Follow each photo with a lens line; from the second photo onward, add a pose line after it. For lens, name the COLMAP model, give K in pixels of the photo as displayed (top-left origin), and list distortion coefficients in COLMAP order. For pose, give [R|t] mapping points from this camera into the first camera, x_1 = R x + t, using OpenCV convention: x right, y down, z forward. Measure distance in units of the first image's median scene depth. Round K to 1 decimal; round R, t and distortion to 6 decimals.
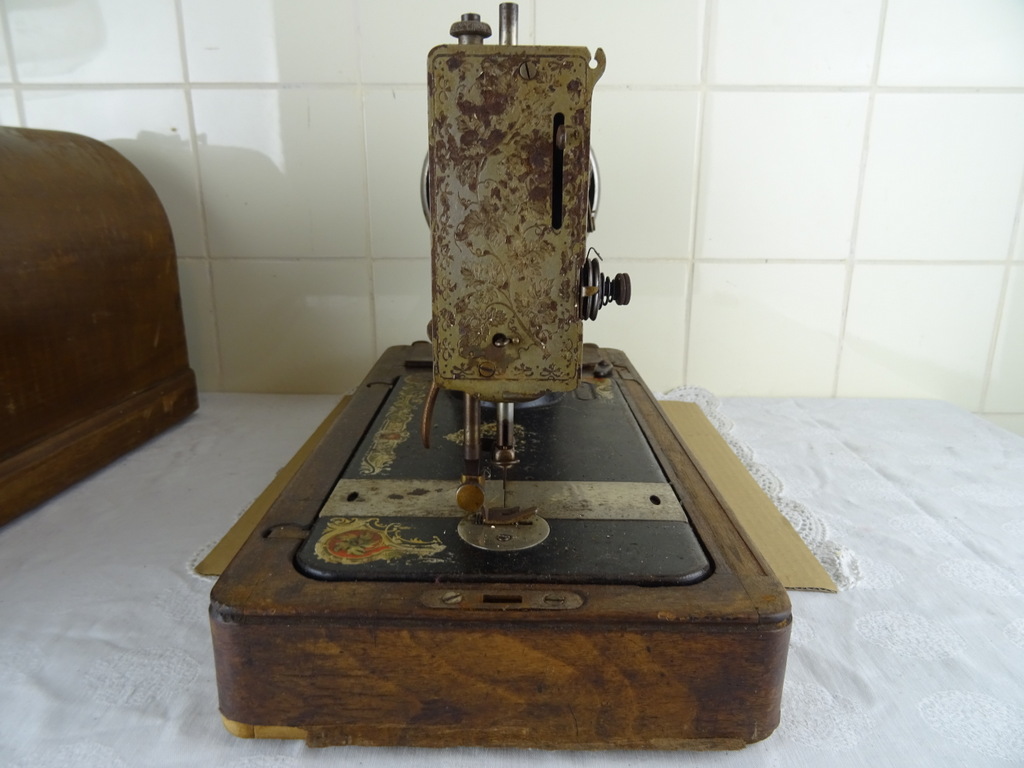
lens RADIAL K [[733.3, 0, 512.9], [0, 733.3, 383.3], [0, 0, 1]] dist [0.004904, -0.018204]
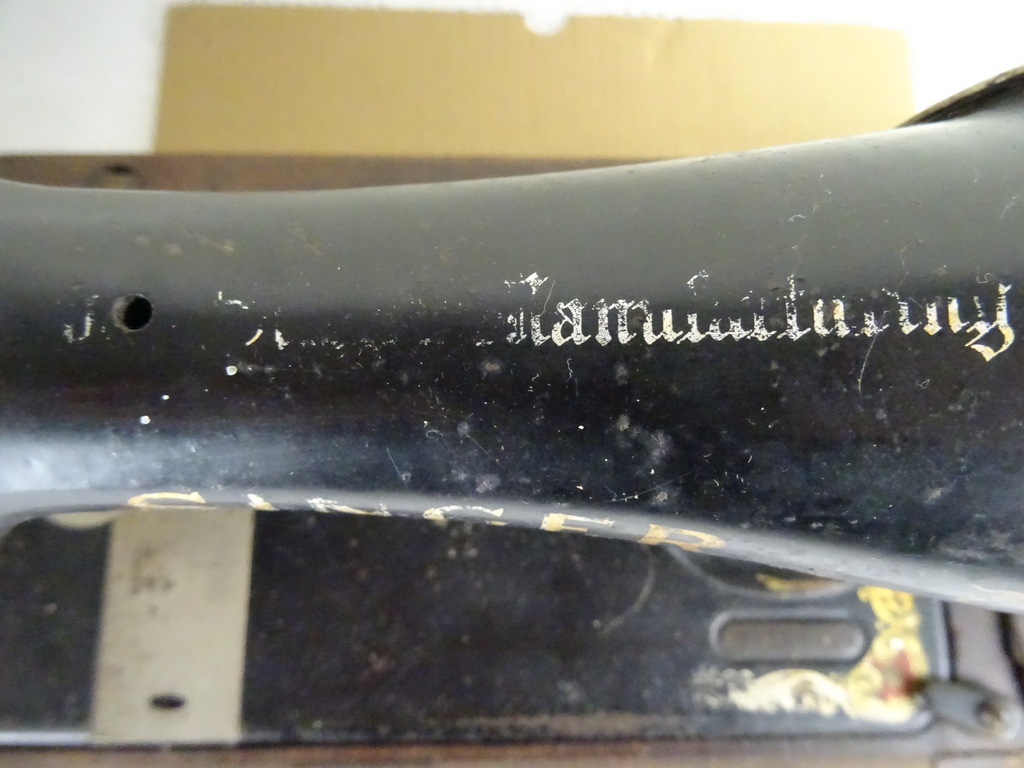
lens RADIAL K [[733.3, 0, 507.0], [0, 733.3, 383.5], [0, 0, 1]] dist [0.004904, -0.018204]
pose [[0.000129, 0.974853, -0.222848, 0.080534], [-0.305360, 0.212243, 0.928282, -0.665925], [0.952237, 0.067929, 0.297709, 1.262606]]
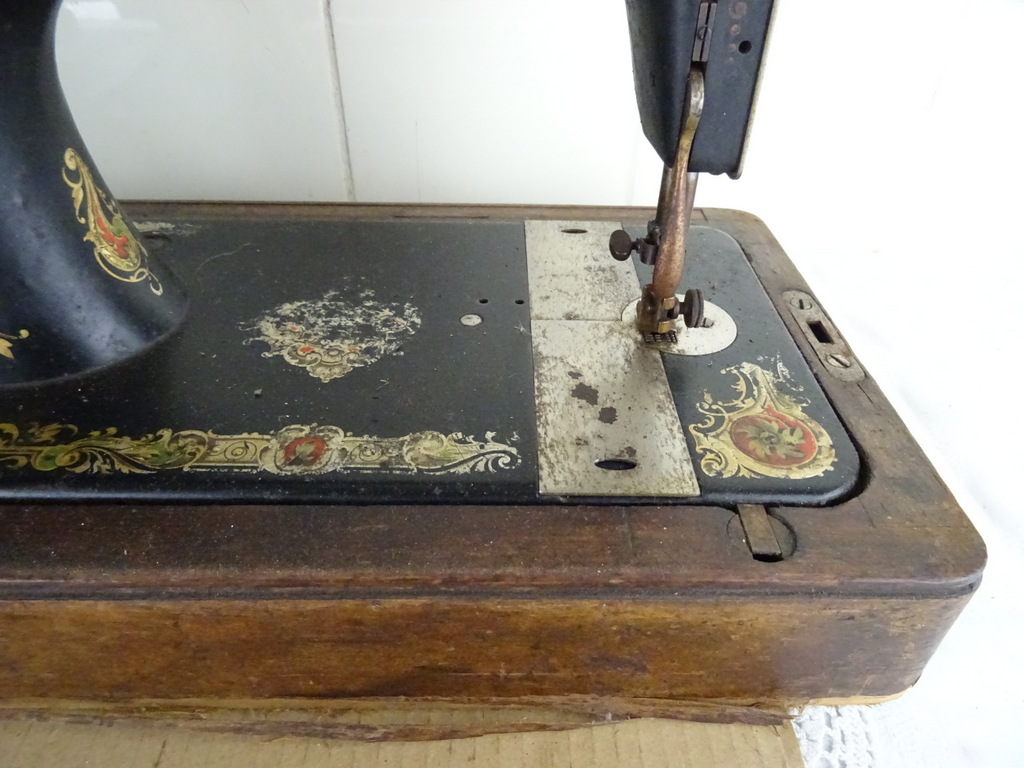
lens RADIAL K [[733.3, 0, 514.9], [0, 733.3, 386.7], [0, 0, 1]] dist [0.004904, -0.018204]
pose [[-0.015823, -0.619391, 0.784923, -0.742900], [0.238639, 0.759996, 0.604531, -0.303962], [-0.970979, 0.196879, 0.135785, 1.162130]]
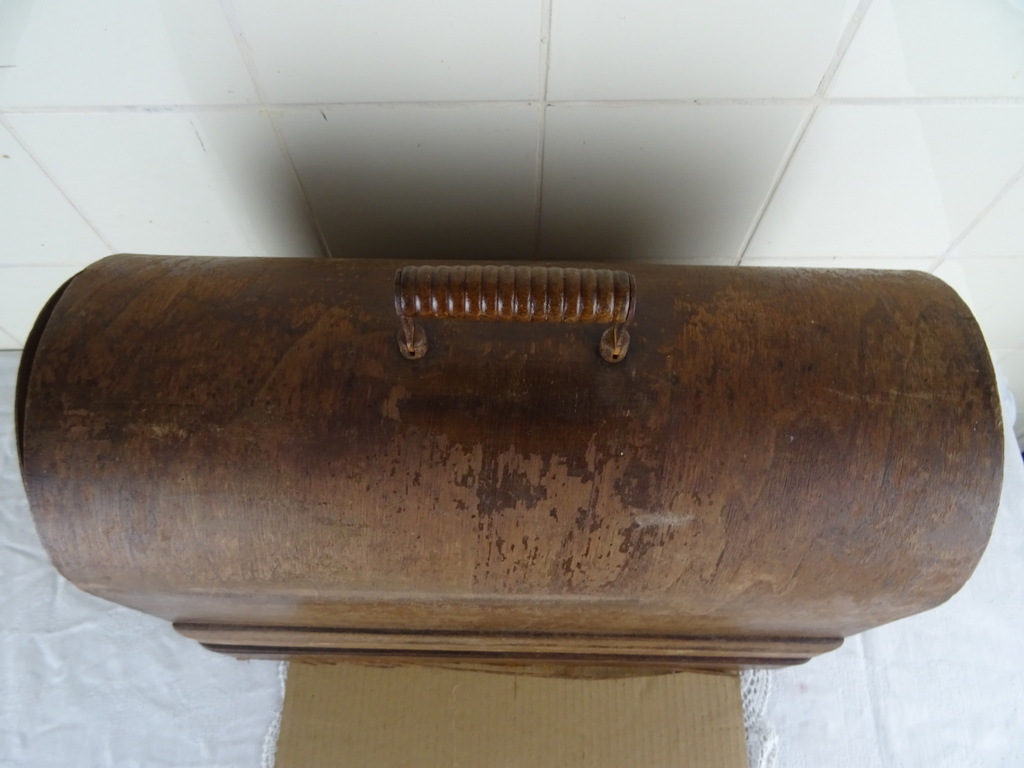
lens RADIAL K [[733.3, 0, 516.2], [0, 733.3, 379.5], [0, 0, 1]] dist [0.004904, -0.018204]
pose [[0.024315, -0.904781, 0.425183, -0.527598], [0.244810, 0.417748, 0.874960, -1.700720], [-0.969266, 0.082815, 0.231657, 1.121379]]
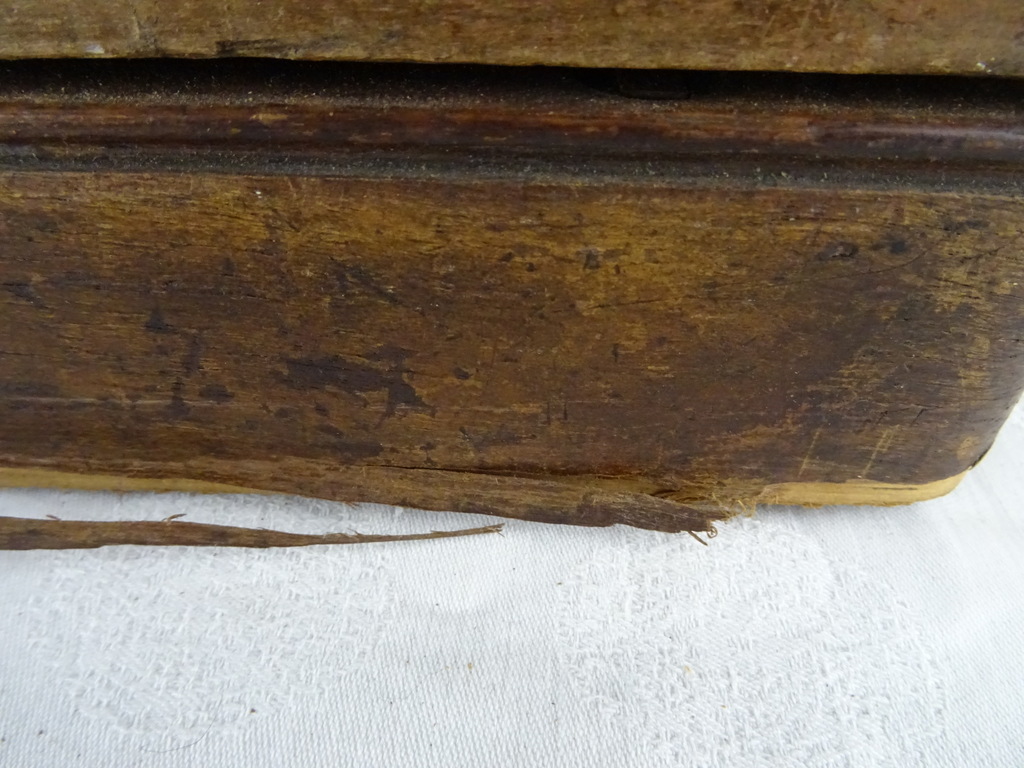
lens RADIAL K [[733.3, 0, 518.6], [0, 733.3, 389.7], [0, 0, 1]] dist [0.004904, -0.018204]
pose [[0.020271, -0.675459, 0.737119, -0.617456], [0.247539, 0.717706, 0.650863, 0.112682], [-0.968666, 0.169272, 0.181752, 1.086426]]
